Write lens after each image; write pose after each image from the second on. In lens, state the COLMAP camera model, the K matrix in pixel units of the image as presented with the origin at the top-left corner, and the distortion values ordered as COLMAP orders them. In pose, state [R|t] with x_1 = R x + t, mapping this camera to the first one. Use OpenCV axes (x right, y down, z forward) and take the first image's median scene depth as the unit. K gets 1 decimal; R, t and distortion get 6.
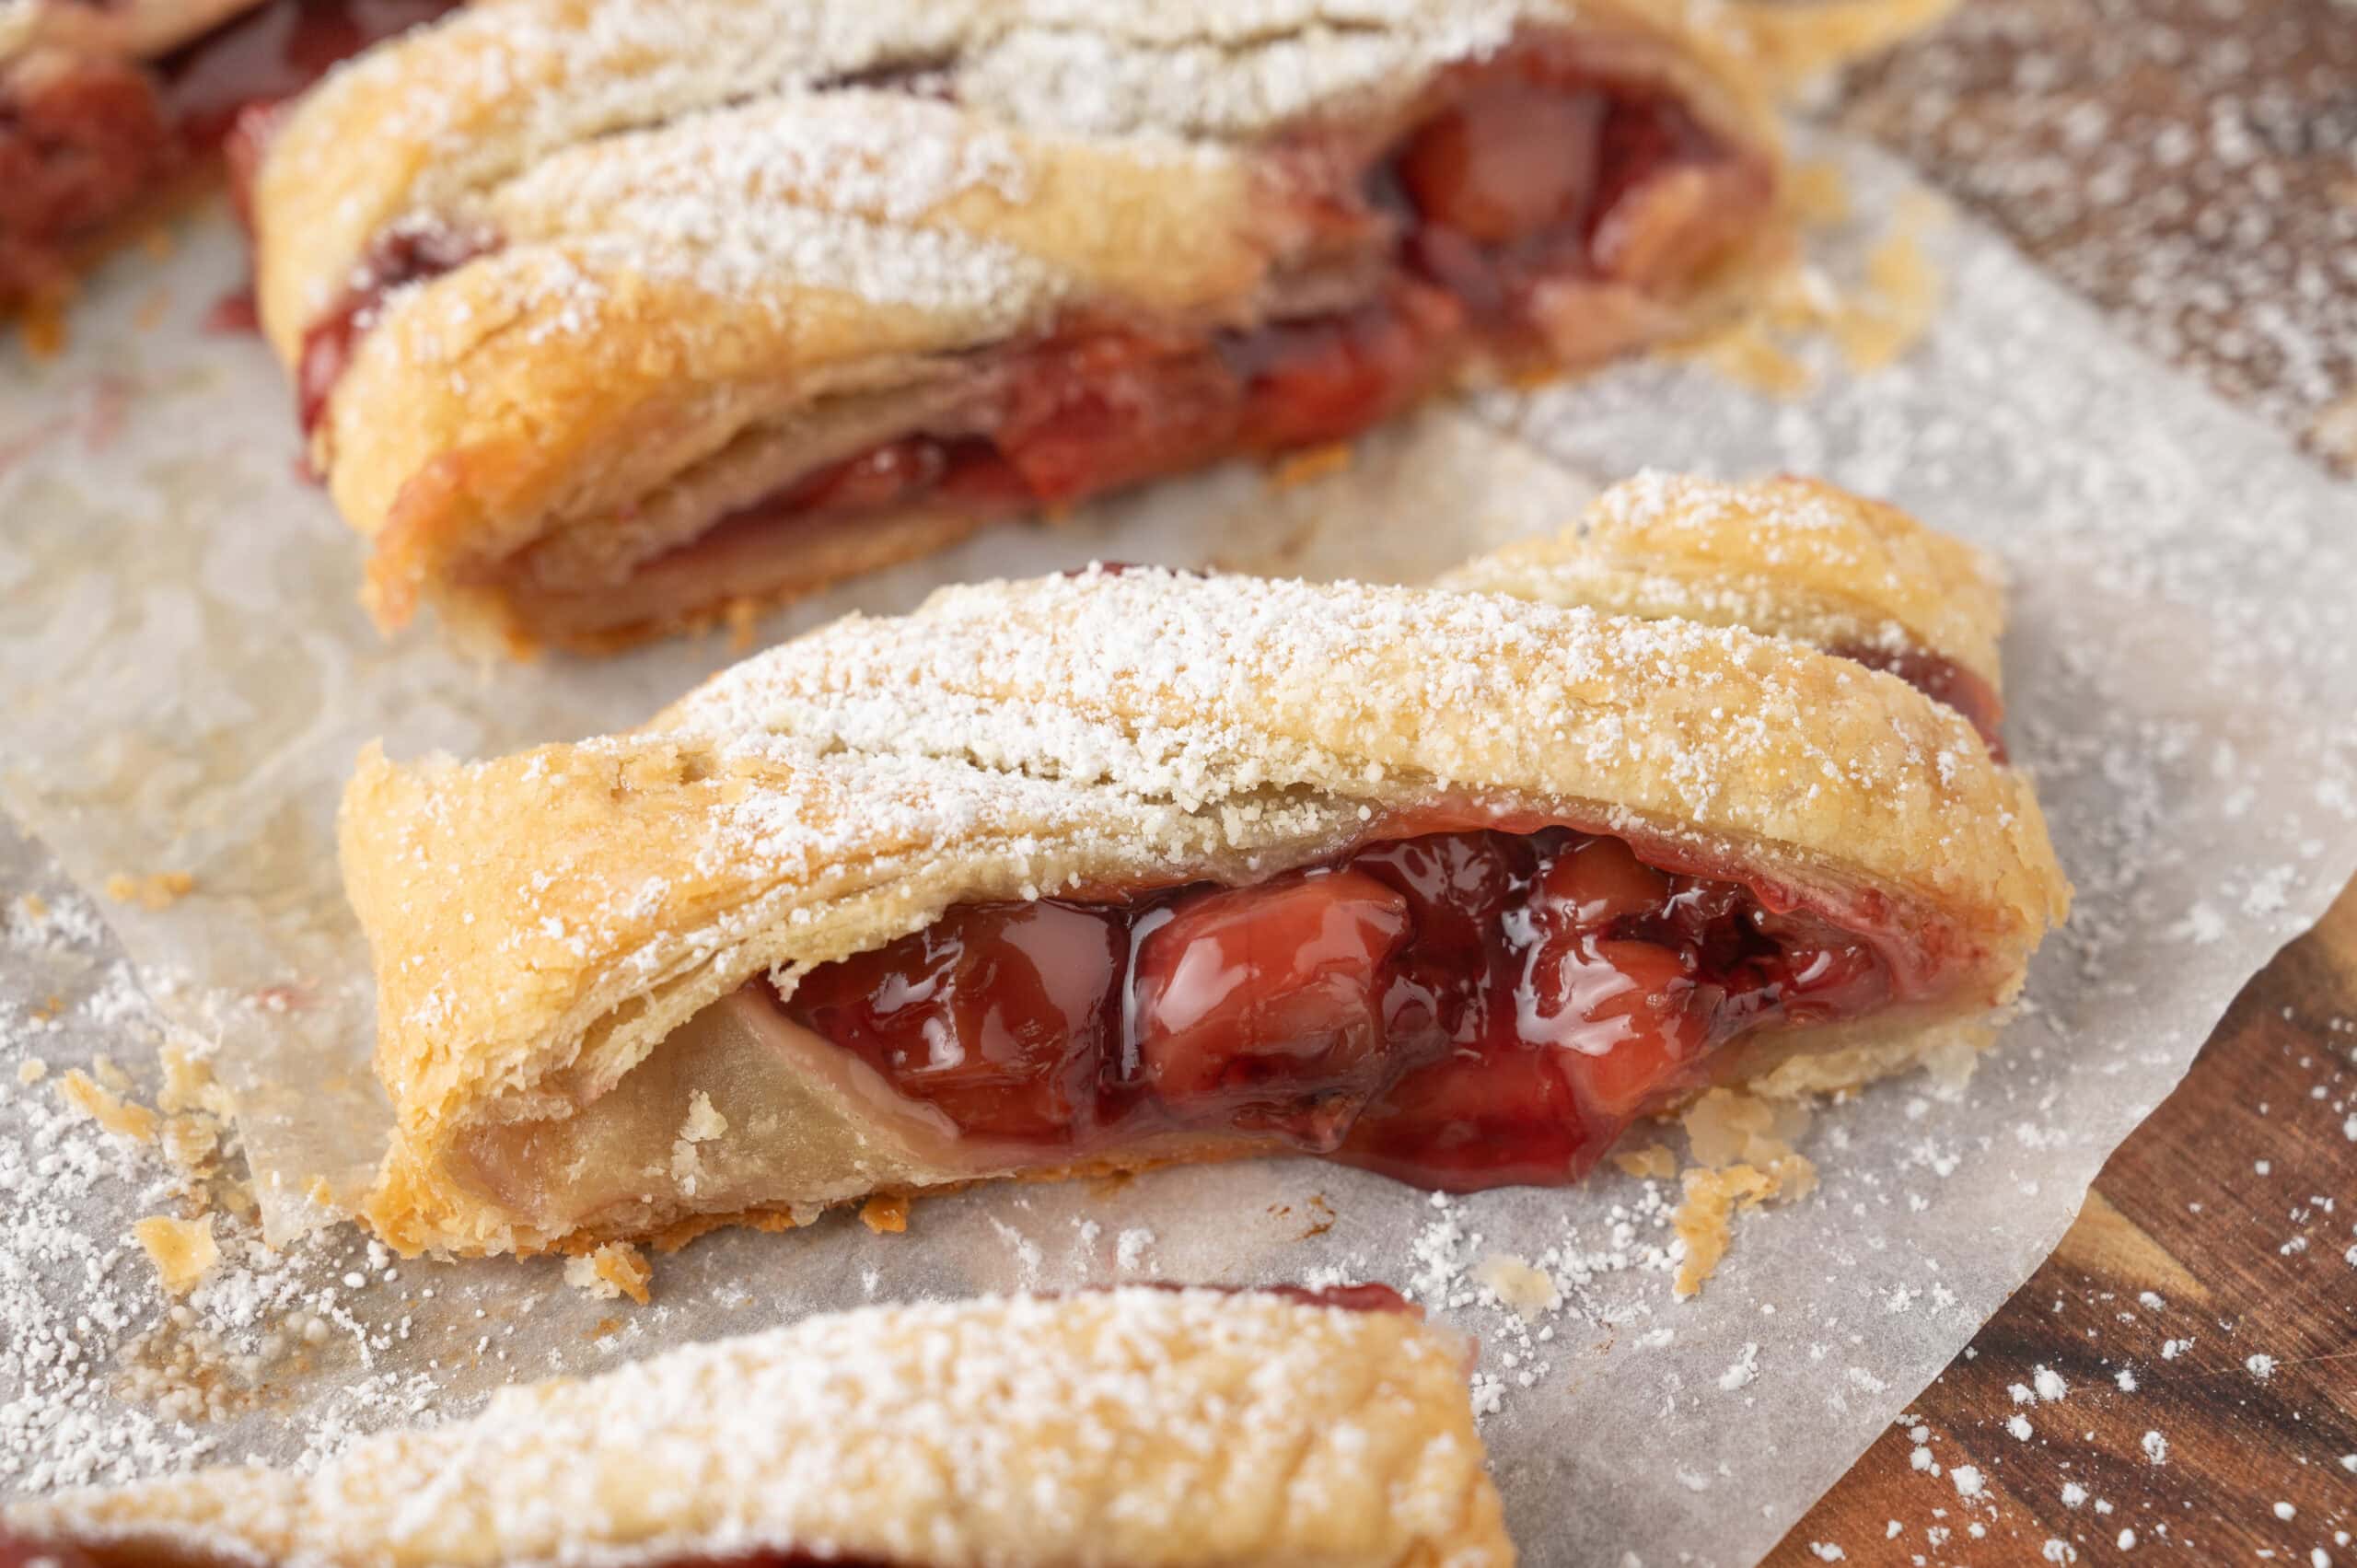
lens RADIAL K [[4757.7, 0, 1165.1], [0, 4757.7, 784.3], [0, 0, 1]] dist [0.009592, 0.000000]
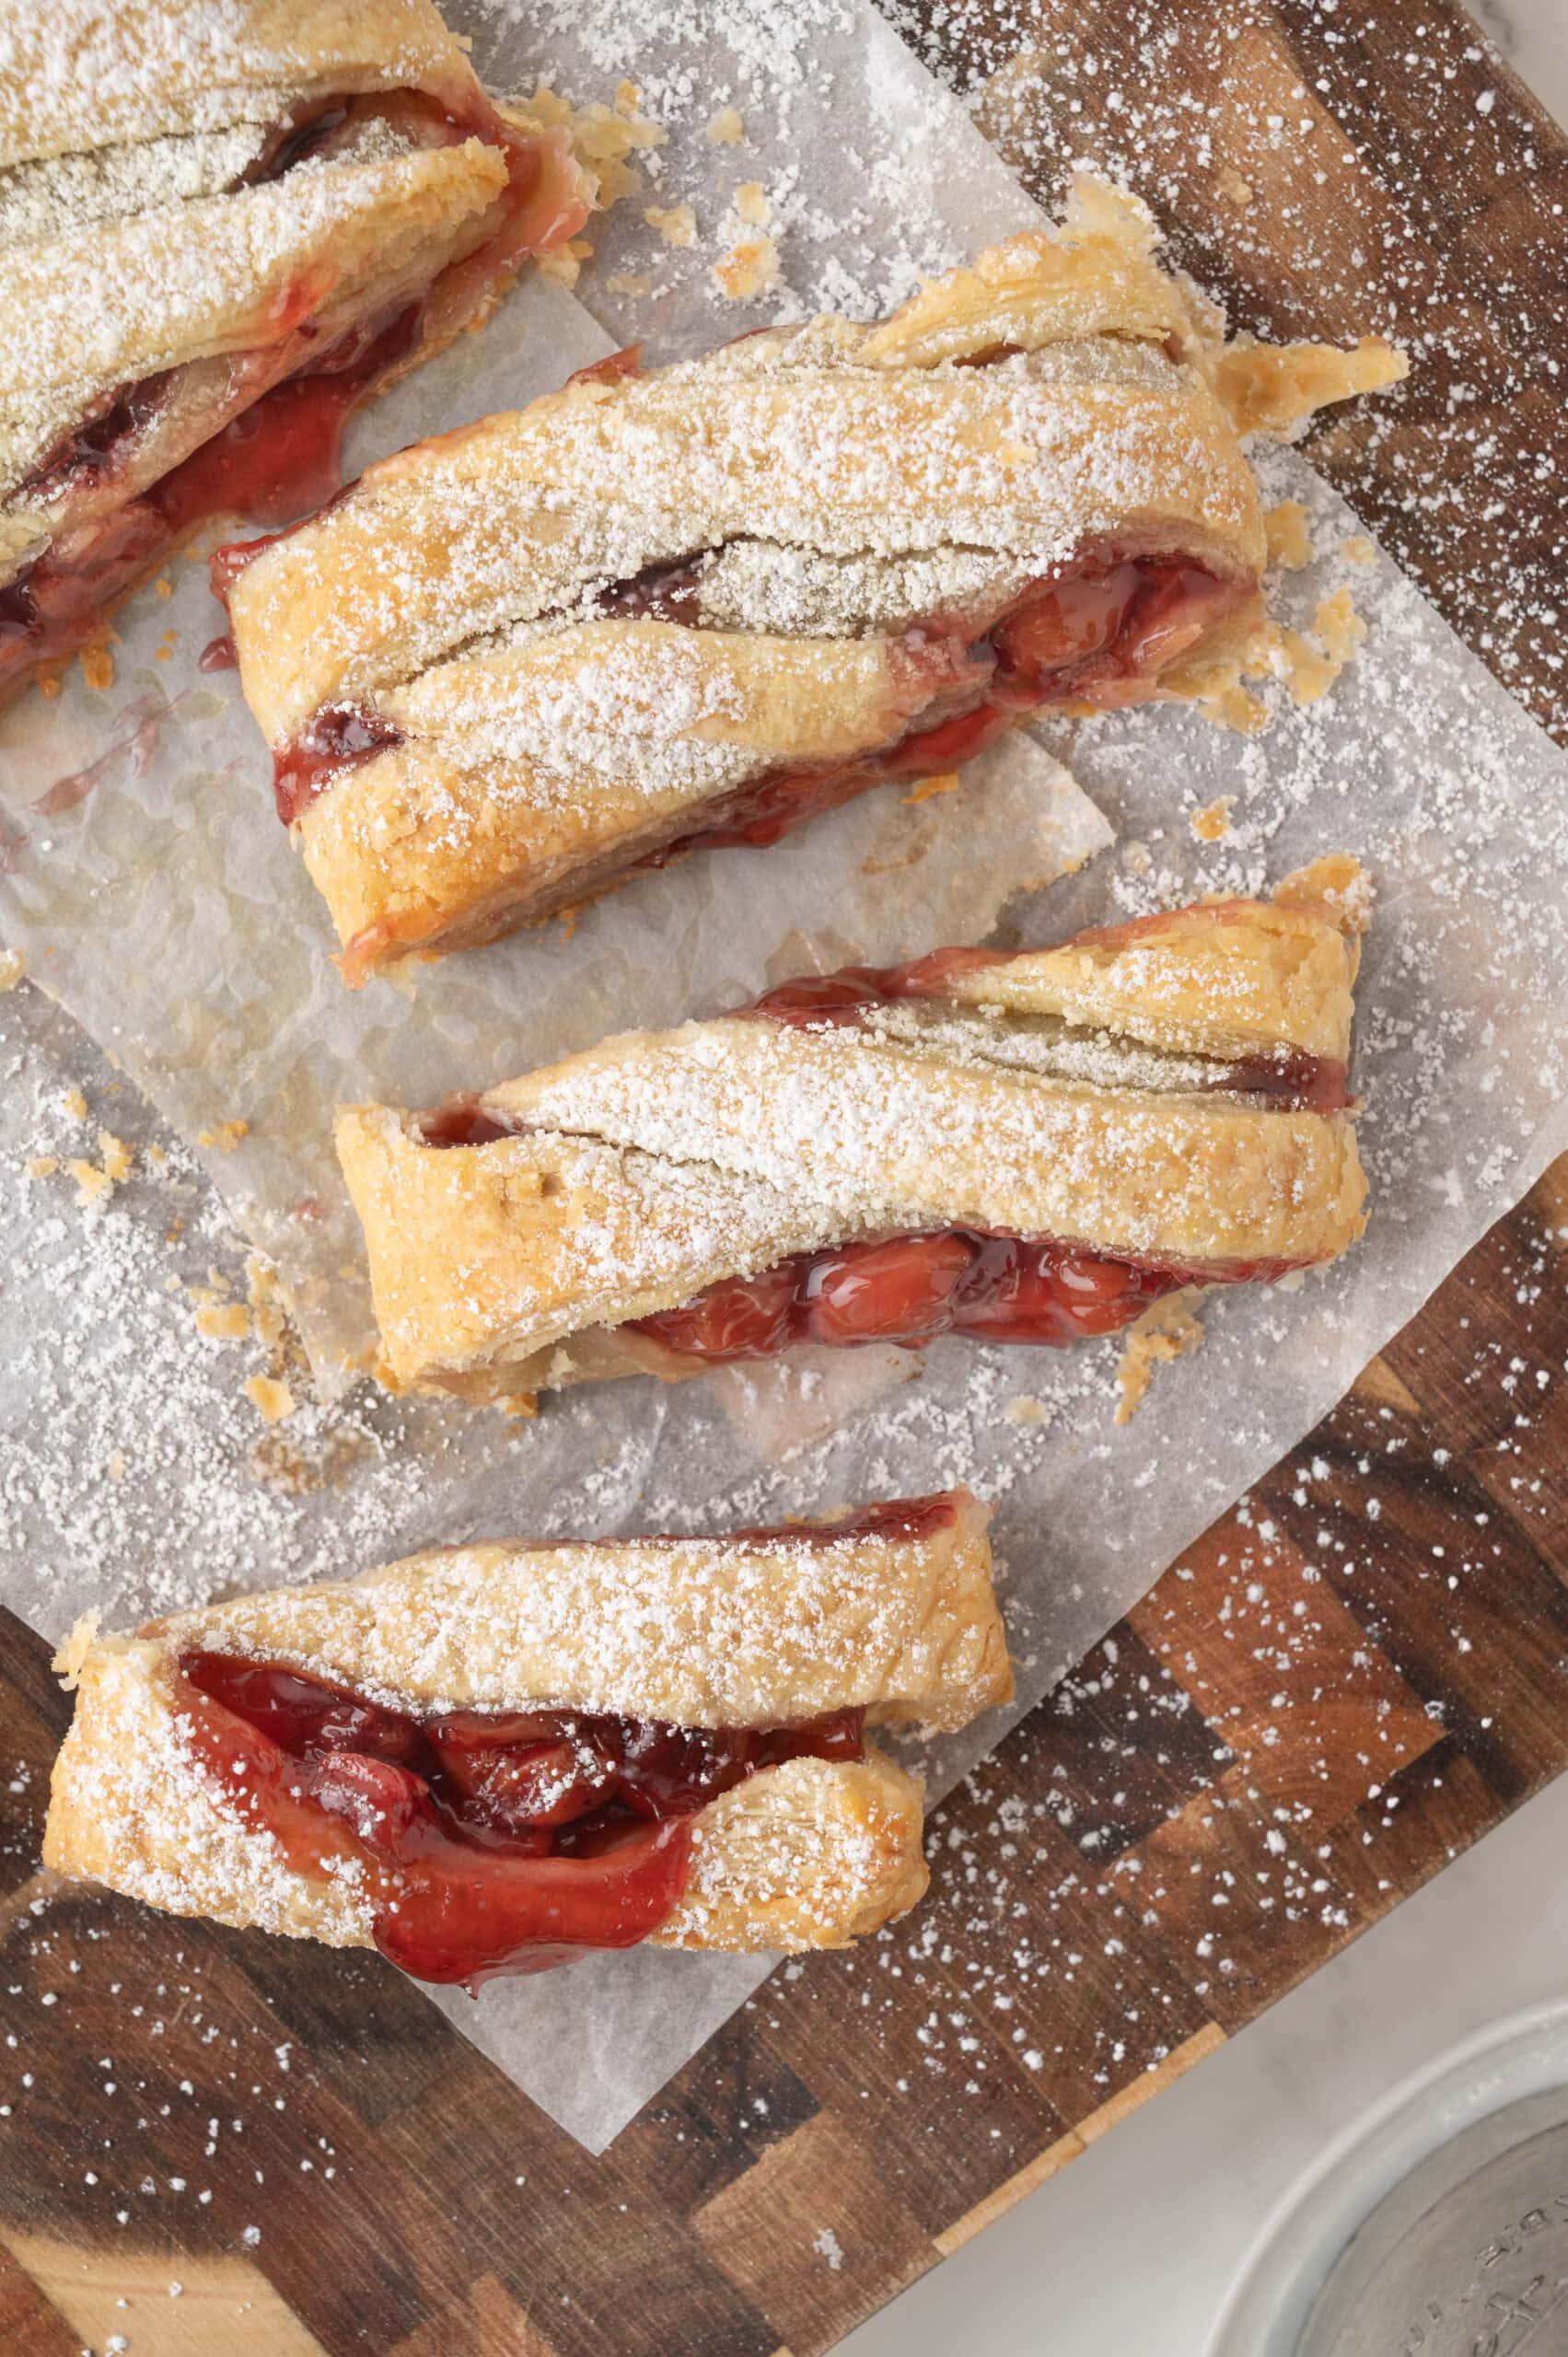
lens RADIAL K [[3457.9, 0, 799.2], [0, 3457.9, 1179.4], [0, 0, 1]] dist [-0.002296, 0.000000]
pose [[0.999733, 0.016674, -0.015967, 0.008598], [-0.002398, 0.762899, 0.646513, -0.785536], [0.022961, -0.646303, 0.762736, 0.072823]]
